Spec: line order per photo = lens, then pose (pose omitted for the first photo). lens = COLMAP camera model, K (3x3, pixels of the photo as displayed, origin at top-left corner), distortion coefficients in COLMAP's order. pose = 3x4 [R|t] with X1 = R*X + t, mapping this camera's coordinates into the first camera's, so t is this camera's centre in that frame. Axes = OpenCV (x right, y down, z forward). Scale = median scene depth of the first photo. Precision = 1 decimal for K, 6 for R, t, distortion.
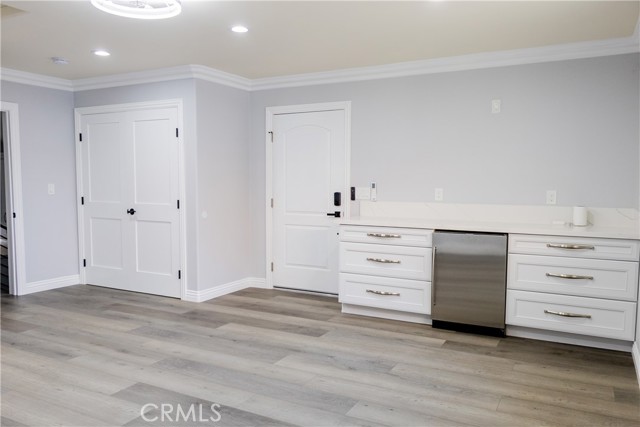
lens RADIAL K [[505.0, 0, 312.5], [0, 505.0, 213.9], [0, 0, 1]] dist [0.013592, 0.004675]
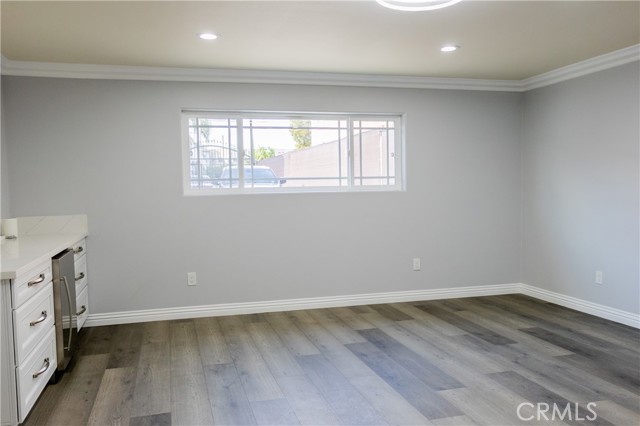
lens RADIAL K [[515.6, 0, 318.9], [0, 515.6, 217.4], [0, 0, 1]] dist [0.003150, 0.007385]
pose [[-0.690032, -0.035636, 0.722901, -0.771537], [0.065772, 0.991567, 0.111662, -0.113478], [-0.720784, 0.124597, -0.681870, 1.561424]]
